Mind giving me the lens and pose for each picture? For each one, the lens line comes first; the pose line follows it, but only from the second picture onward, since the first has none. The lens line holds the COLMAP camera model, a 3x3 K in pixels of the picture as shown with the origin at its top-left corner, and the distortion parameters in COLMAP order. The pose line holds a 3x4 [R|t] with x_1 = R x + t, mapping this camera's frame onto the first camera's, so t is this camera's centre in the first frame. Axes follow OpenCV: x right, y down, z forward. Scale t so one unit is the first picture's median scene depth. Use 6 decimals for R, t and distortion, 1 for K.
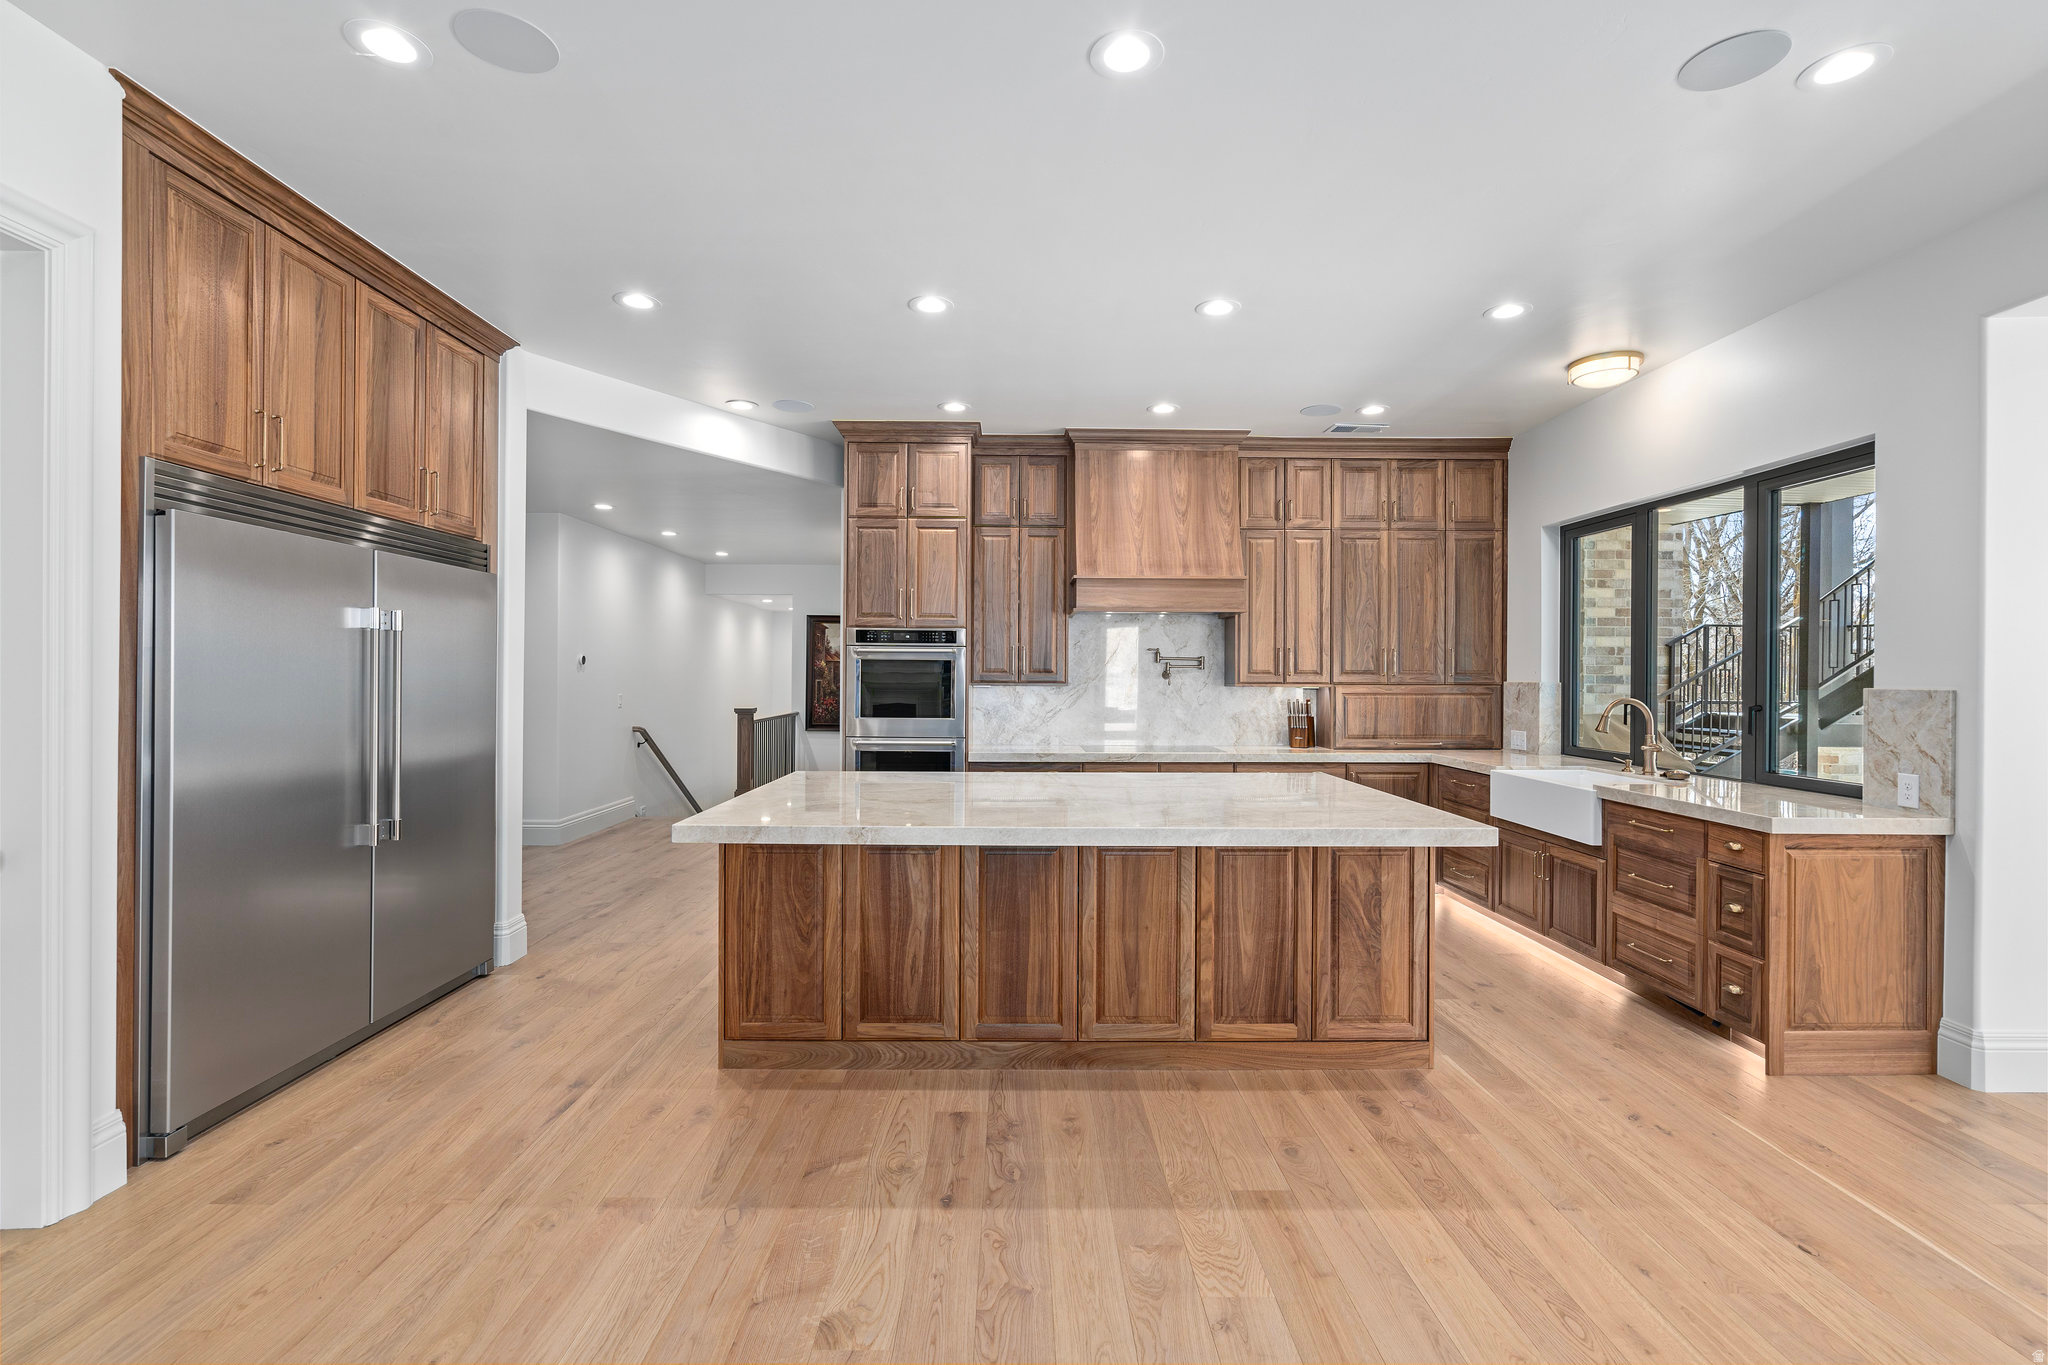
lens RADIAL K [[933.6, 0, 1030.8], [0, 933.6, 680.2], [0, 0, 1]] dist [-0.007136, 0.001590]
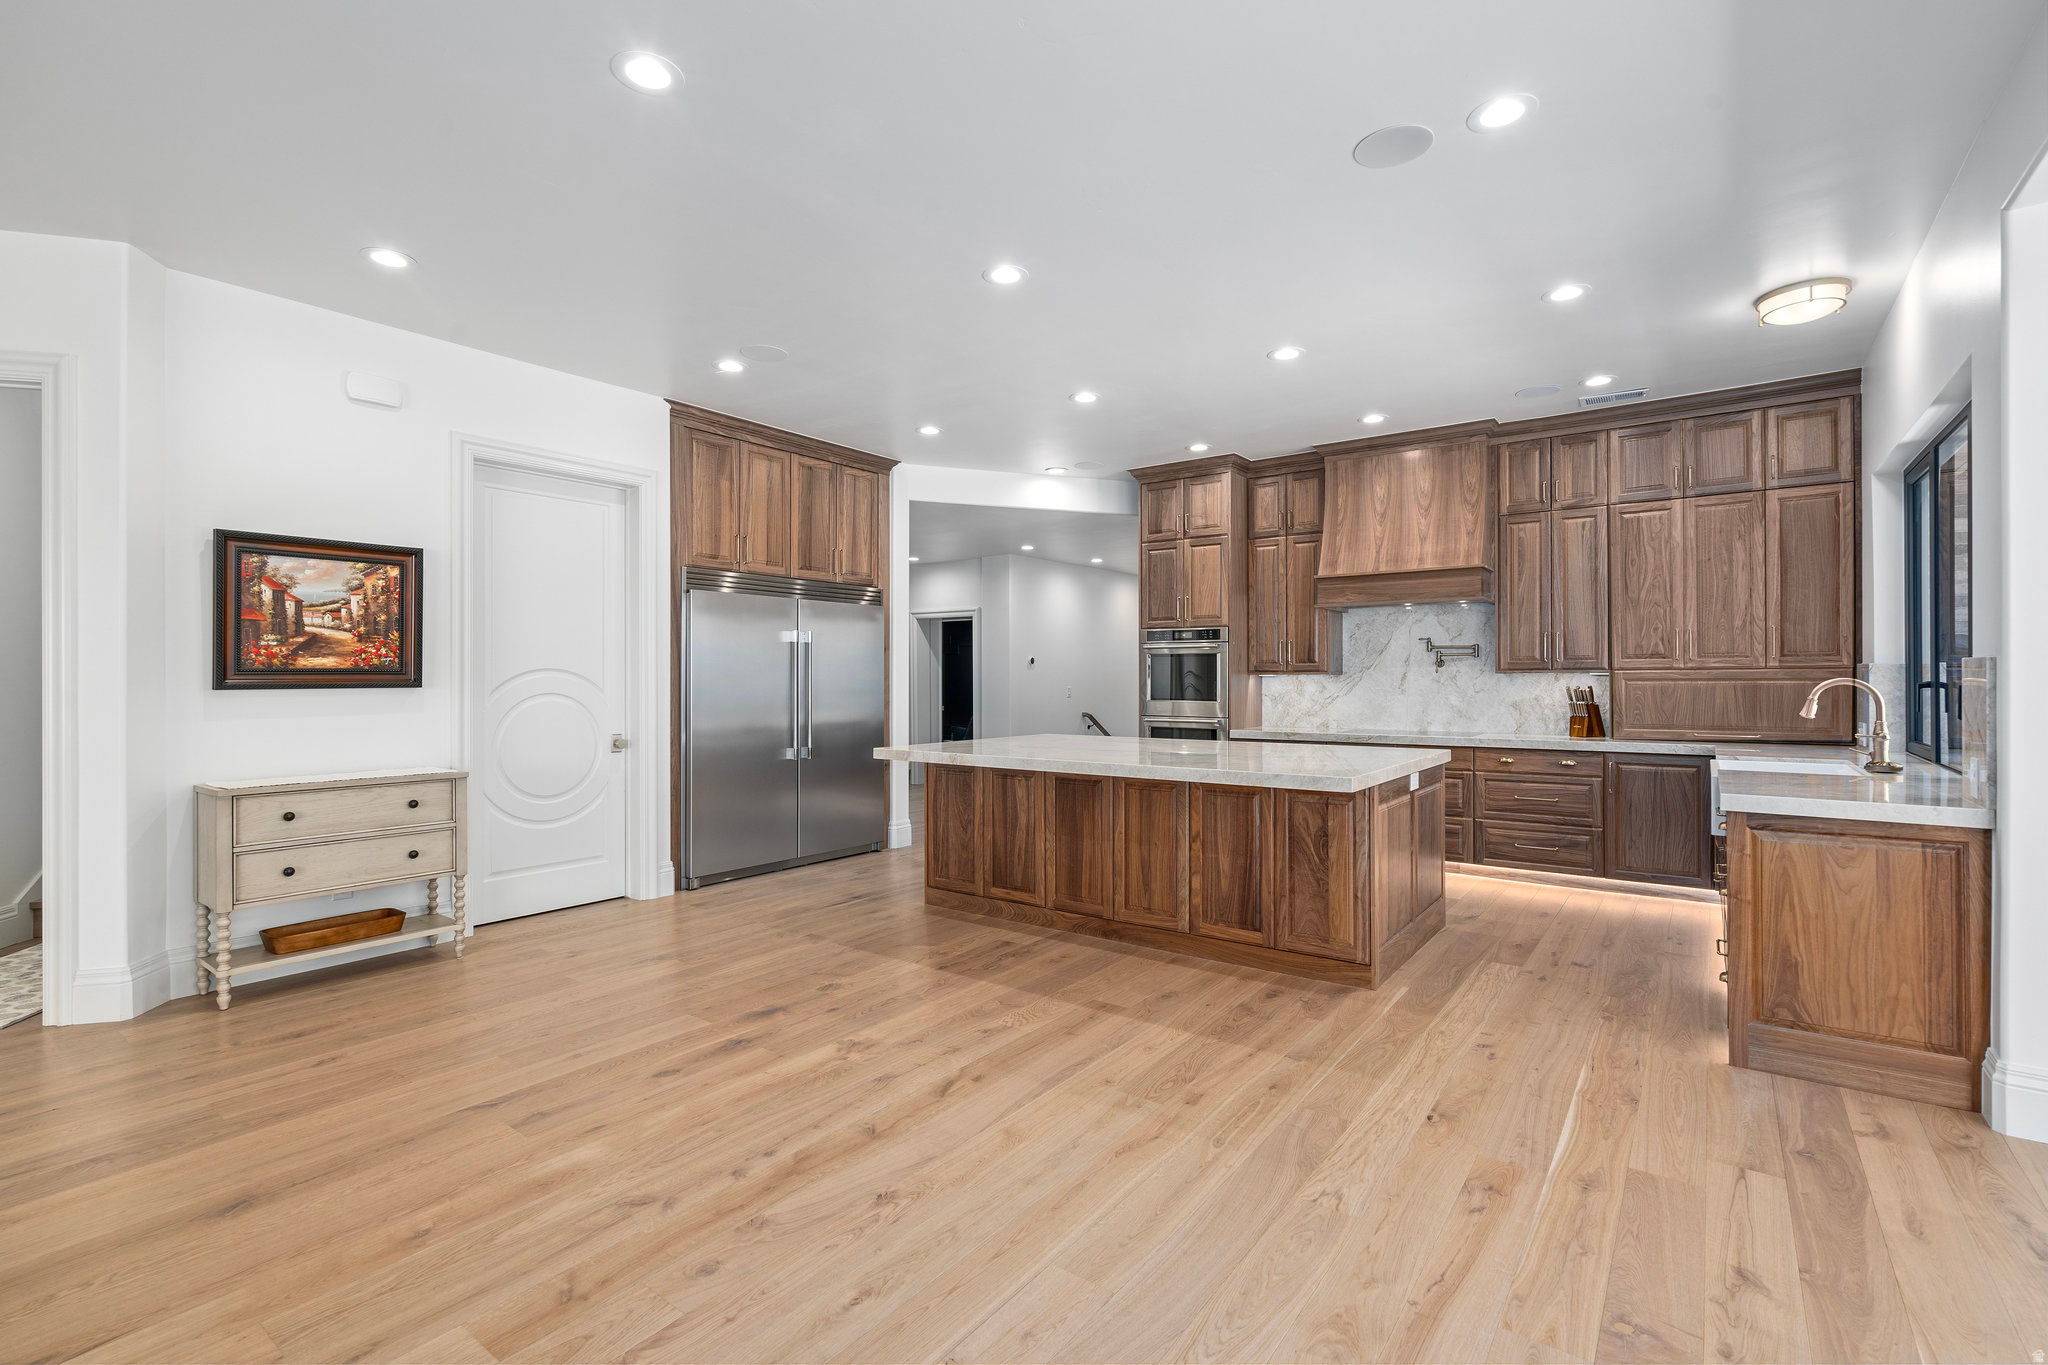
lens RADIAL K [[933.6, 0, 1016.5], [0, 933.6, 678.5], [0, 0, 1]] dist [-0.007136, 0.001590]
pose [[0.790772, -0.007255, -0.612067, 0.601110], [0.003951, 0.999969, -0.006748, 0.024272], [0.612098, 0.002918, 0.790777, -0.151230]]
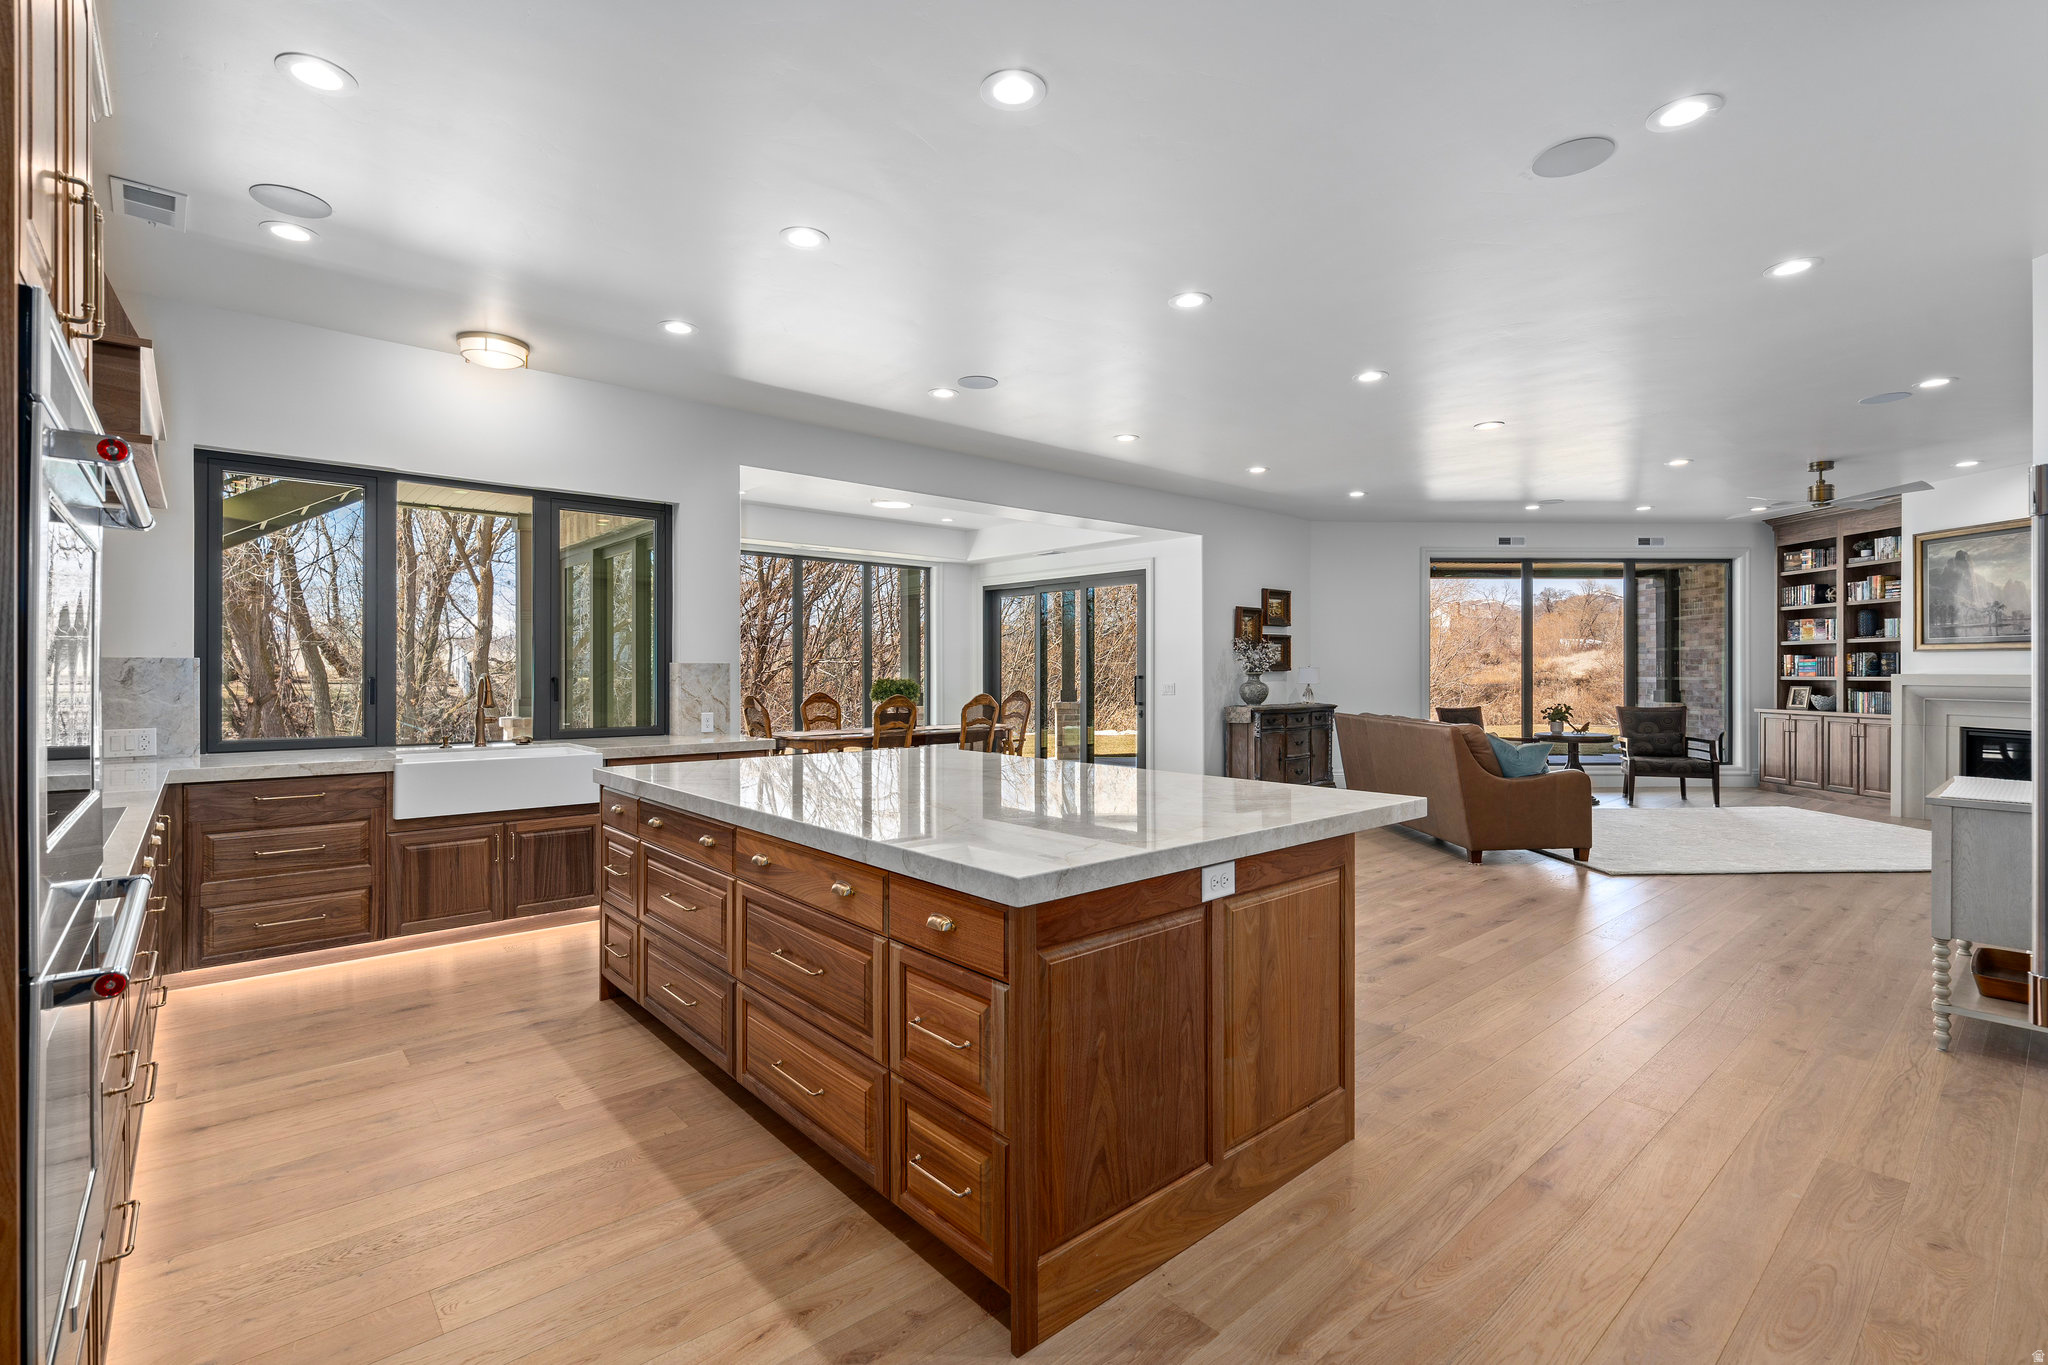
lens RADIAL K [[933.6, 0, 1018.5], [0, 933.6, 675.7], [0, 0, 1]] dist [-0.007136, 0.001590]
pose [[-0.648127, -0.009846, 0.761469, -0.577312], [0.000687, 0.999908, 0.013513, 0.008223], [-0.761532, 0.009281, -0.648061, 1.329571]]
